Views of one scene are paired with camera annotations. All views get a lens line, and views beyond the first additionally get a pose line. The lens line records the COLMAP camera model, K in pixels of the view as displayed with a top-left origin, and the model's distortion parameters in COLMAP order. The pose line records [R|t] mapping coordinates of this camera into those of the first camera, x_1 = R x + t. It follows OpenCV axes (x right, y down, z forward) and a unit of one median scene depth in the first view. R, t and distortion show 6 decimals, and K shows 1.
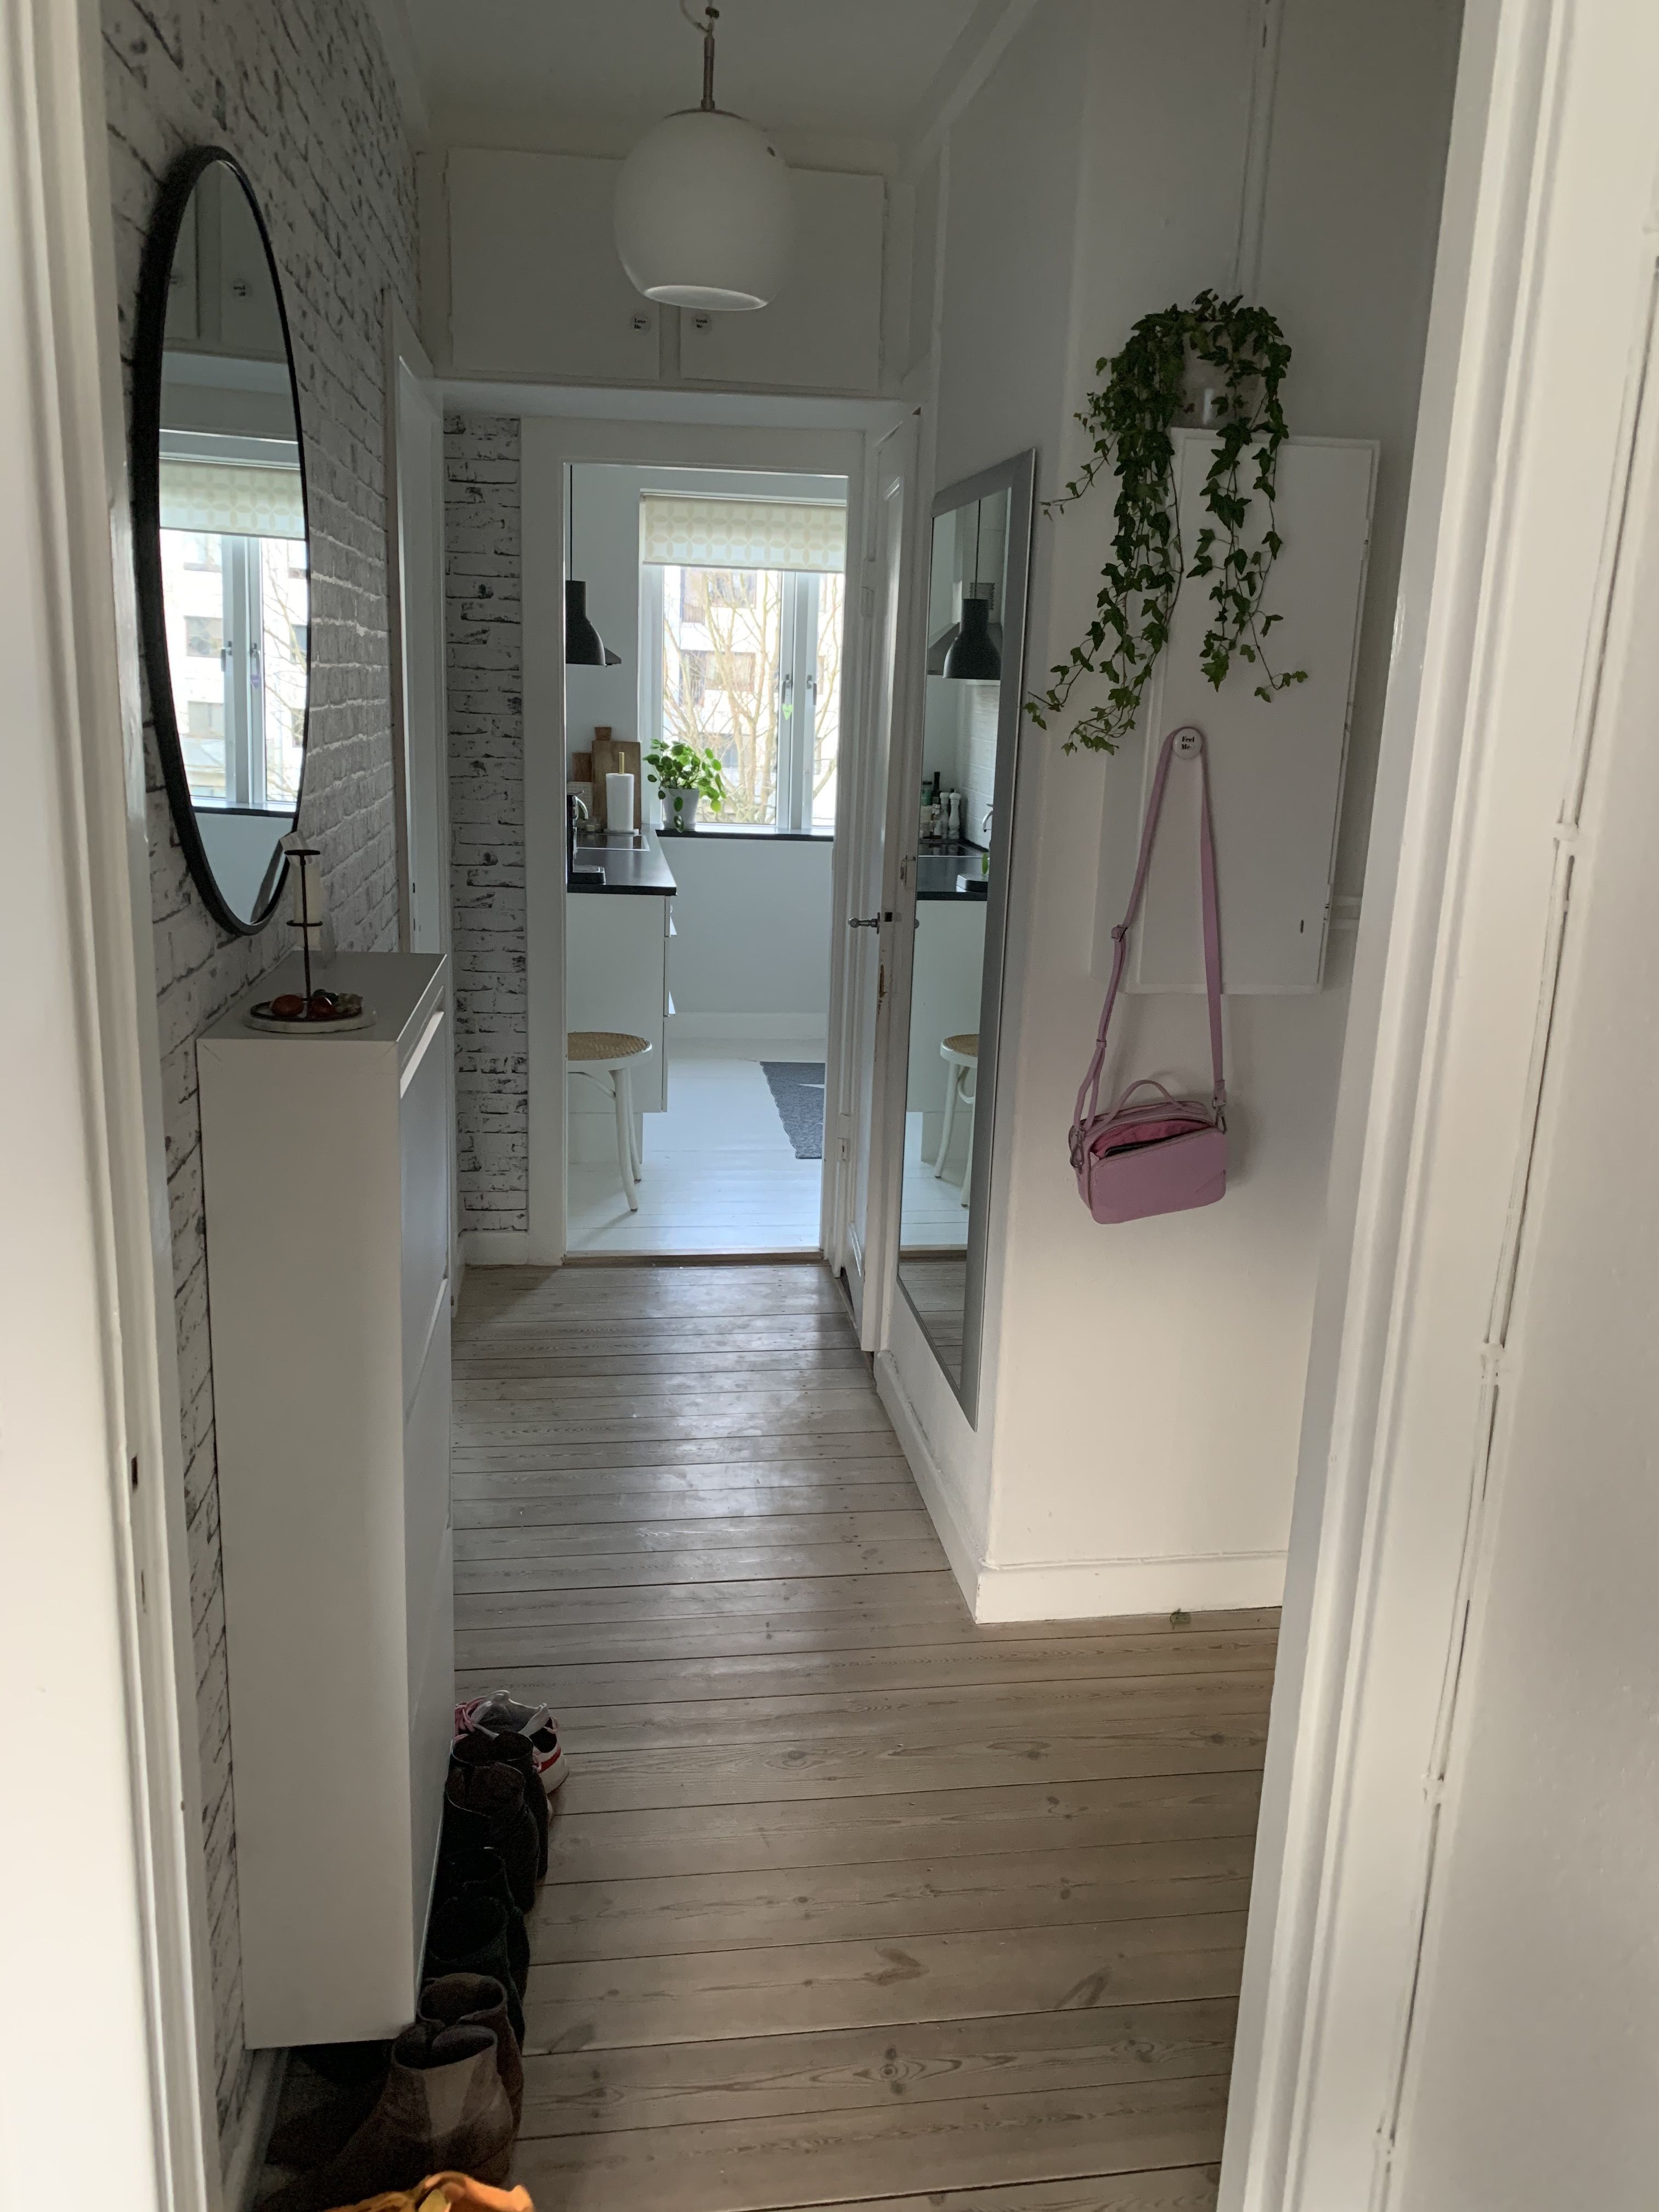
lens RADIAL K [[1781.1, 0, 829.5], [0, 1781.1, 1106.0], [0, 0, 1]] dist [0.009713, 0.001911]
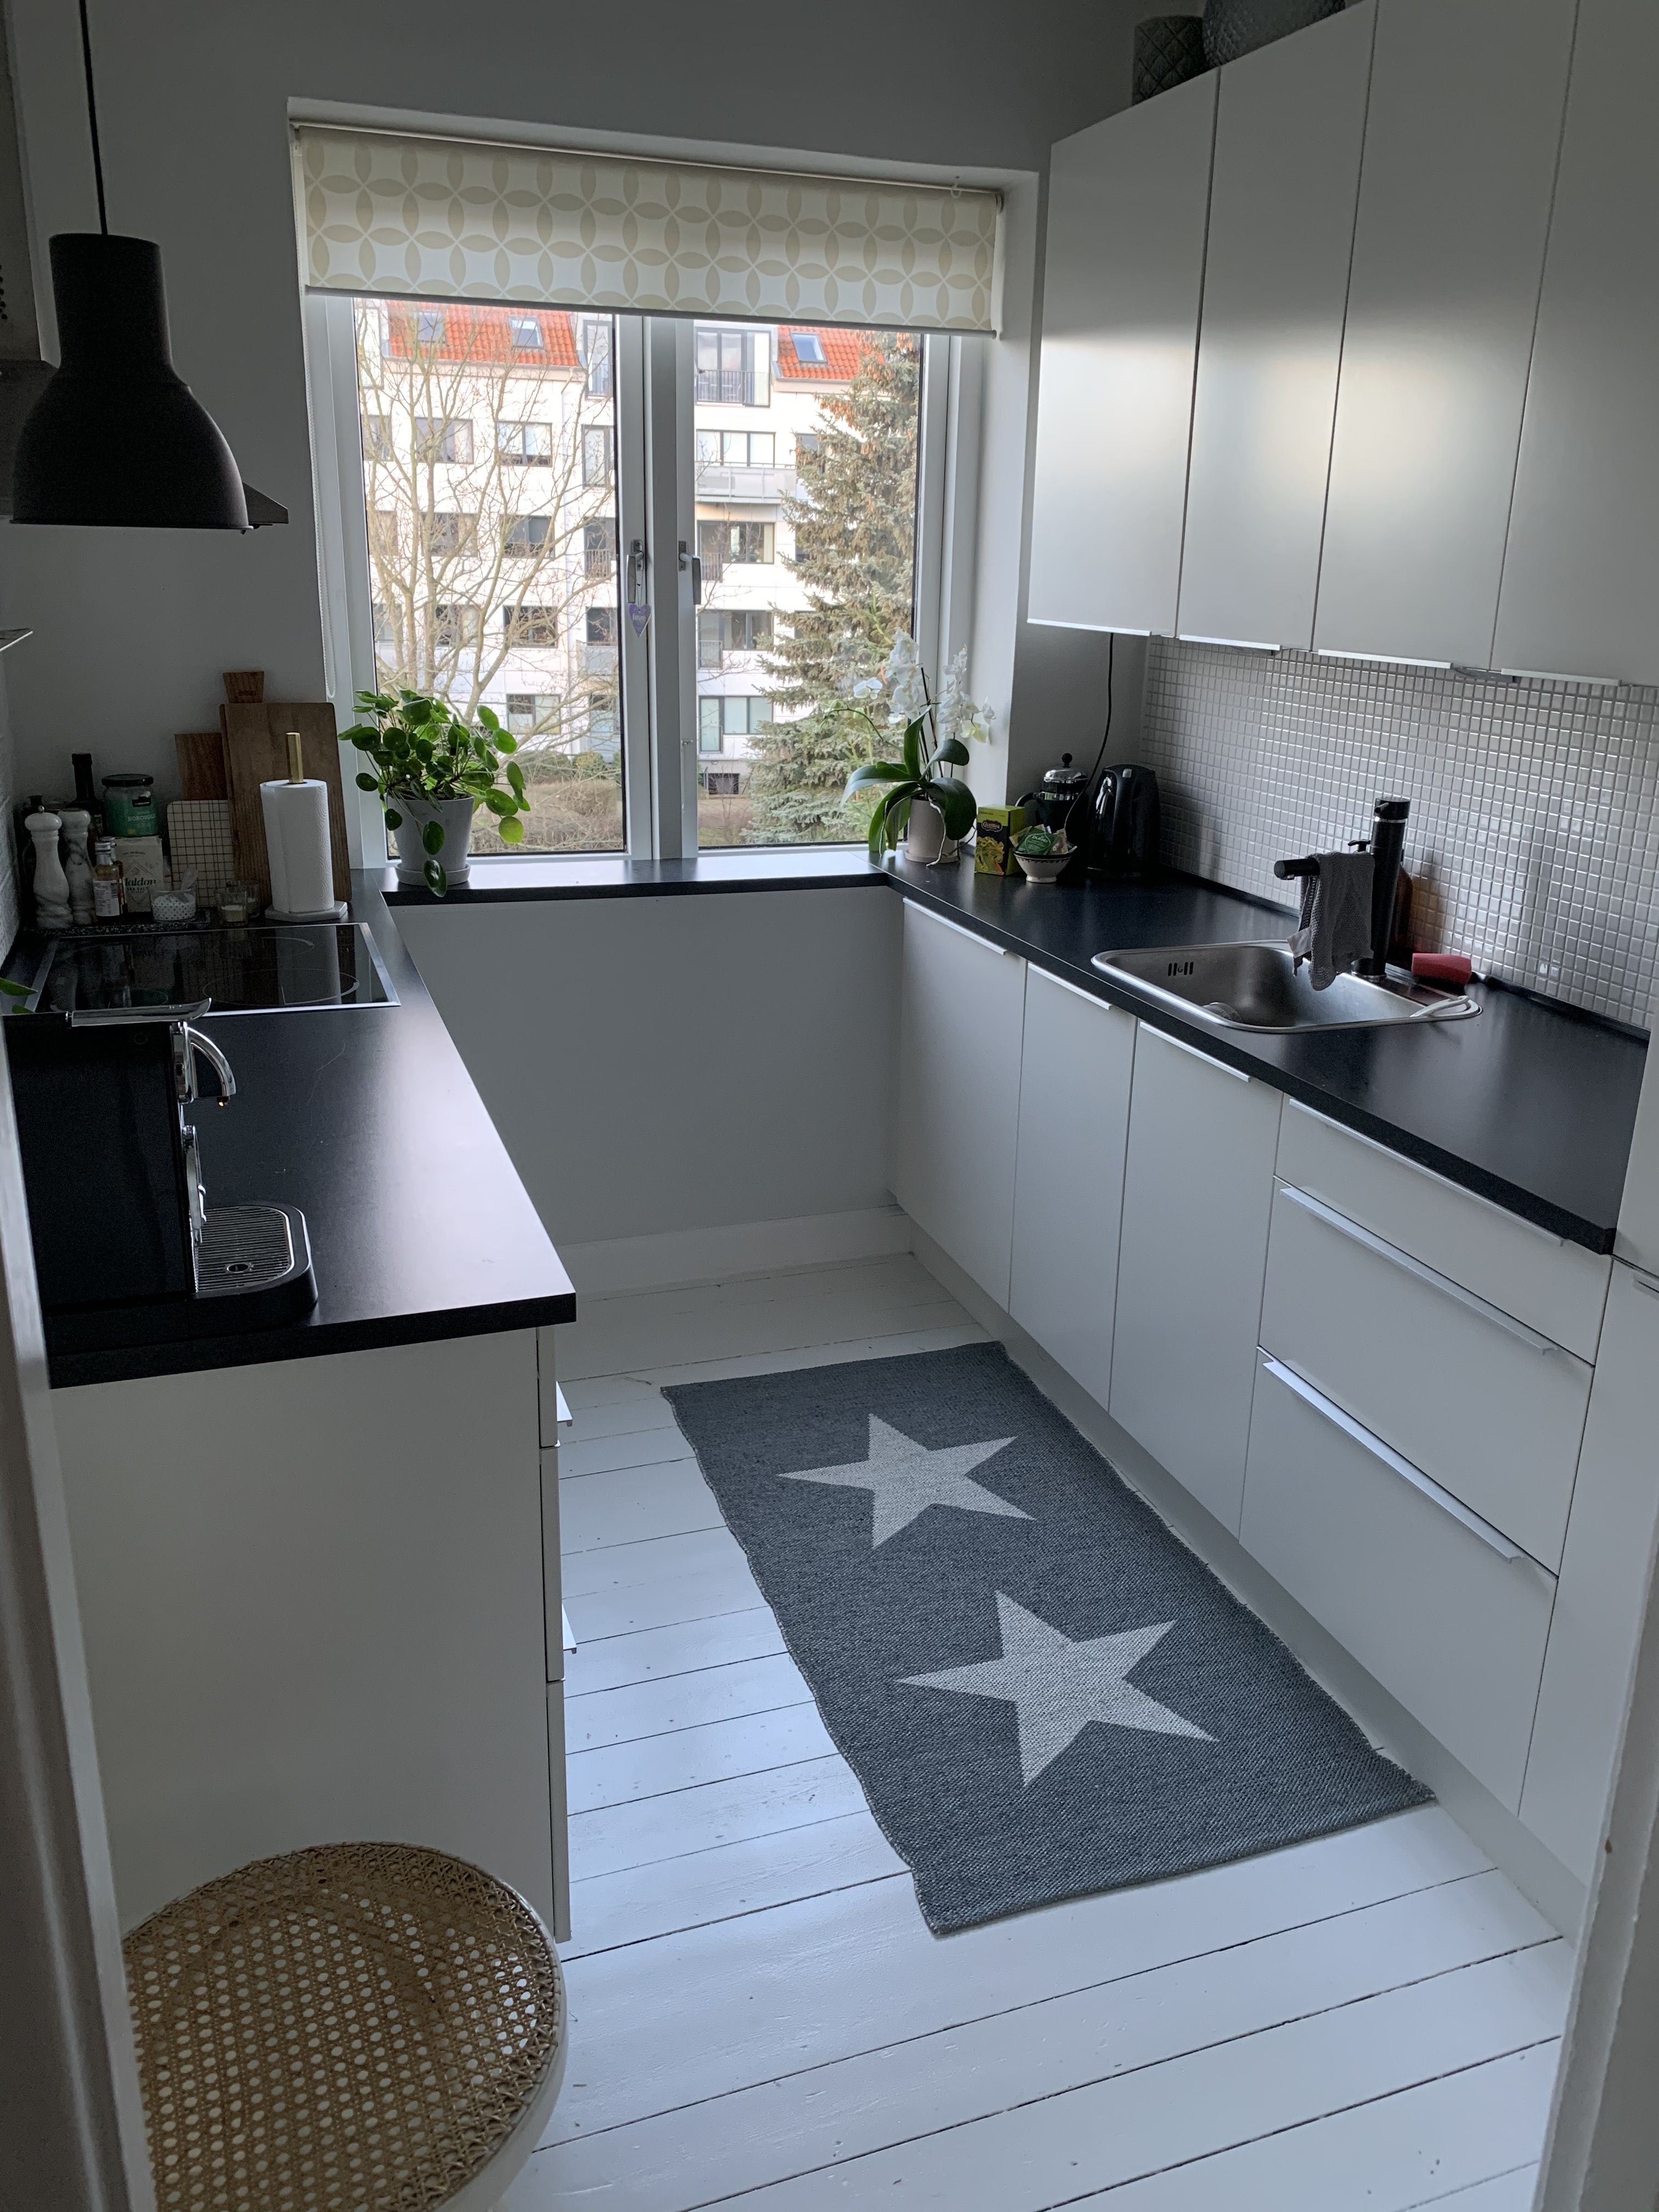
lens RADIAL K [[1673.7, 0, 825.4], [0, 1673.7, 1015.4], [0, 0, 1]] dist [0.008231, -0.000478]
pose [[0.977196, -0.077947, 0.197515, -0.074507], [0.068973, 0.996266, 0.051927, -0.139010], [-0.200825, -0.037120, 0.978924, 0.560513]]
